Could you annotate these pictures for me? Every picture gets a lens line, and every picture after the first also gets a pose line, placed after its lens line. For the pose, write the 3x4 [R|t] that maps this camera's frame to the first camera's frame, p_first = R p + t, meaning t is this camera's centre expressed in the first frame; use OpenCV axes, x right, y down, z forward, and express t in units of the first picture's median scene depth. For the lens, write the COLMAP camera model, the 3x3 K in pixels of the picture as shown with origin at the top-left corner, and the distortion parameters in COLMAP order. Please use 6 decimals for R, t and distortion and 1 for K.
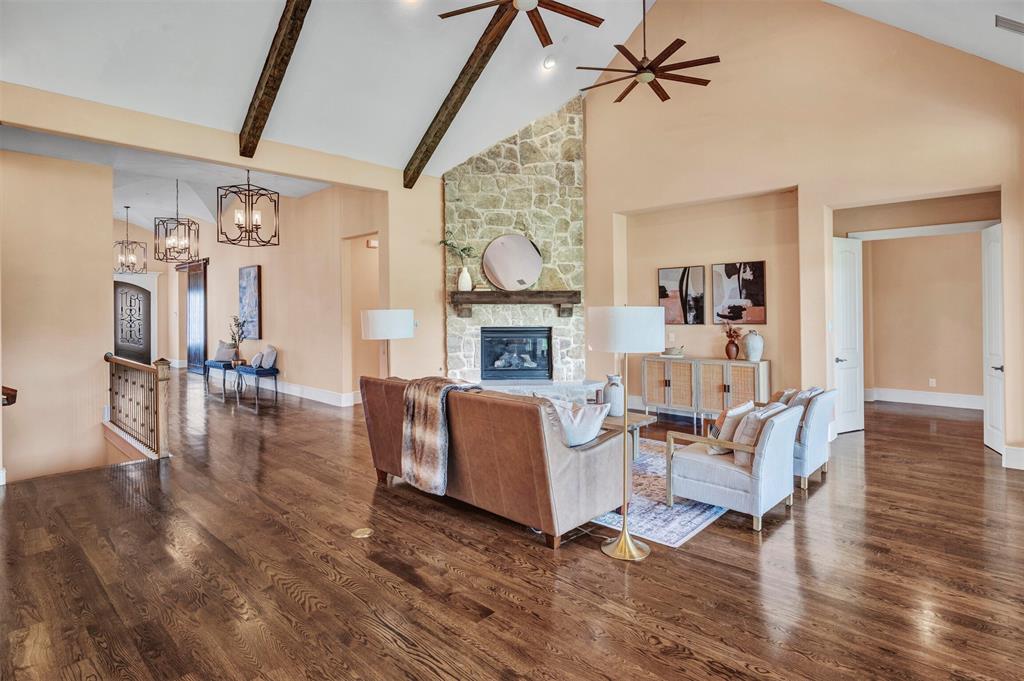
lens RADIAL K [[526.3, 0, 513.2], [0, 526.3, 311.5], [0, 0, 1]] dist [0.005620, -0.001199]
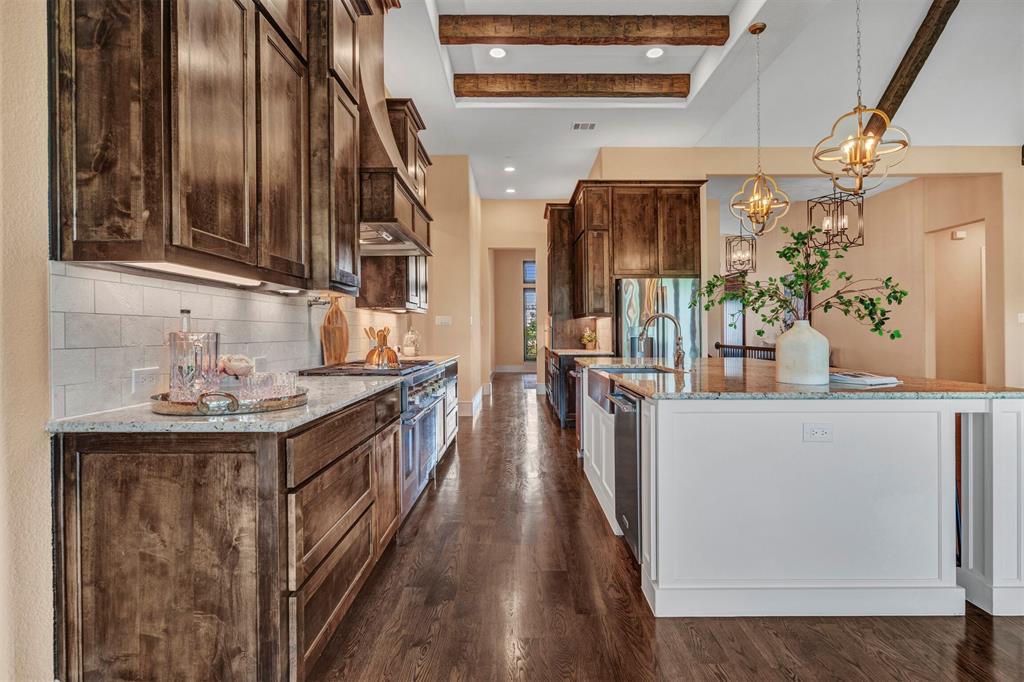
lens RADIAL K [[526.3, 0, 517.3], [0, 526.3, 334.7], [0, 0, 1]] dist [0.005620, -0.001199]
pose [[0.695177, 0.002557, -0.718834, -0.173690], [-0.000066, 0.999994, 0.003494, 0.057549], [0.718839, -0.002382, 0.695173, -0.276705]]
